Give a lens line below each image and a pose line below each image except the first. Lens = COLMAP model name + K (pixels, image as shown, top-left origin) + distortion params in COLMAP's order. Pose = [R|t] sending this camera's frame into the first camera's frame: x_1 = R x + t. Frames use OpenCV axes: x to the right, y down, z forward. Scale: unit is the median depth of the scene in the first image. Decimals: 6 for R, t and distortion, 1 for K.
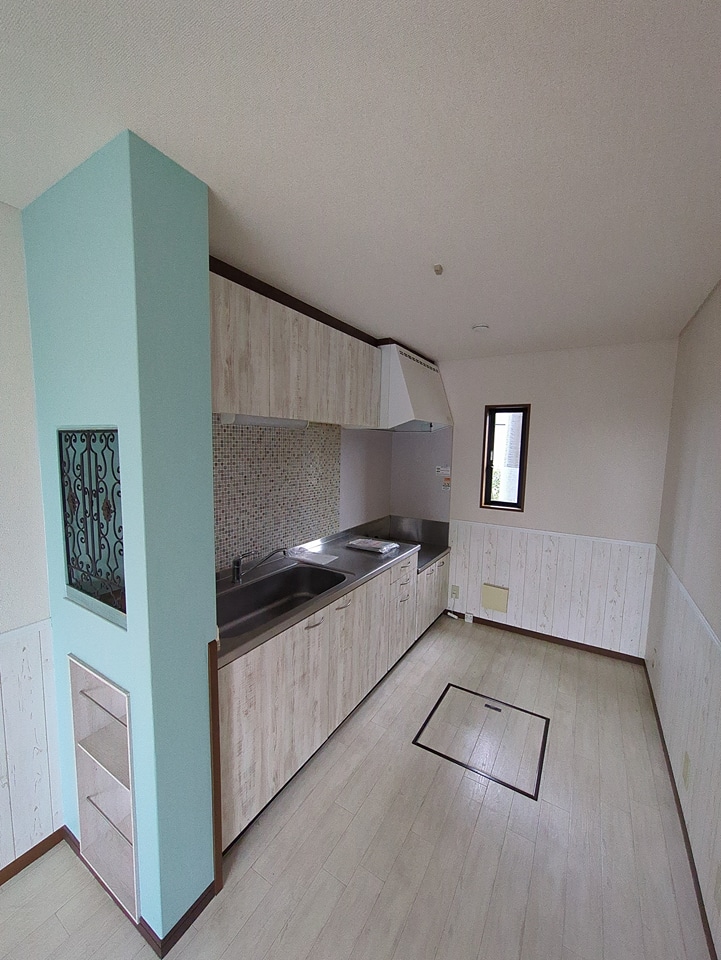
lens RADIAL K [[374.3, 0, 360.4], [0, 374.3, 481.7], [0, 0, 1]] dist [-0.000133, -0.000129]
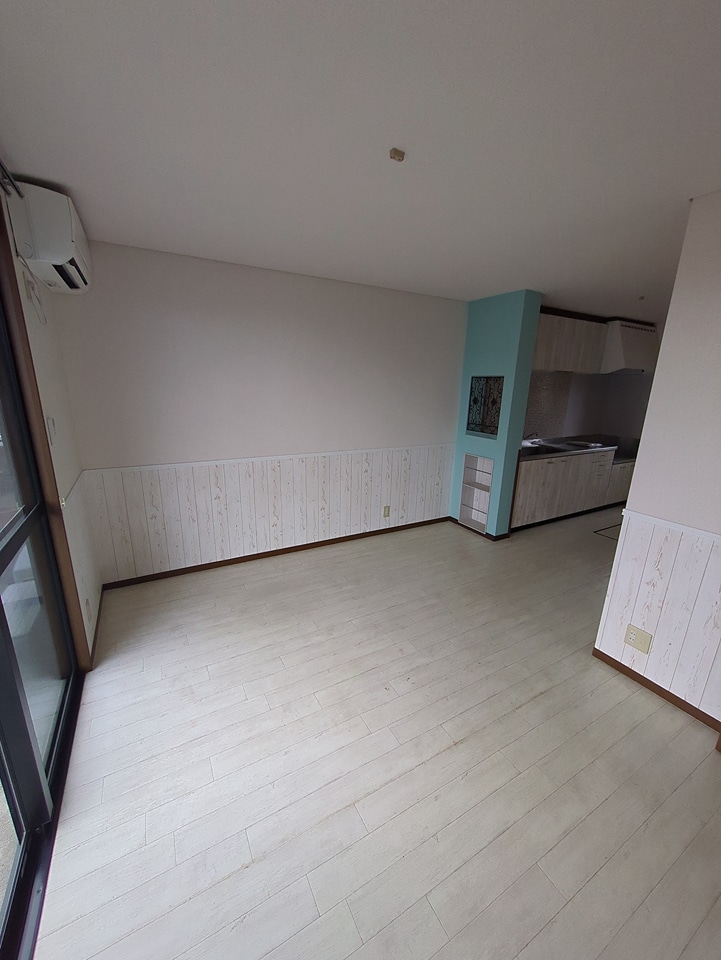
lens RADIAL K [[374.3, 0, 359.4], [0, 374.3, 481.2], [0, 0, 1]] dist [-0.000133, -0.000129]
pose [[0.871781, 0.126751, -0.473215, -0.042560], [-0.056195, 0.985447, 0.160427, 0.166184], [0.486662, -0.113264, 0.866217, -1.375774]]
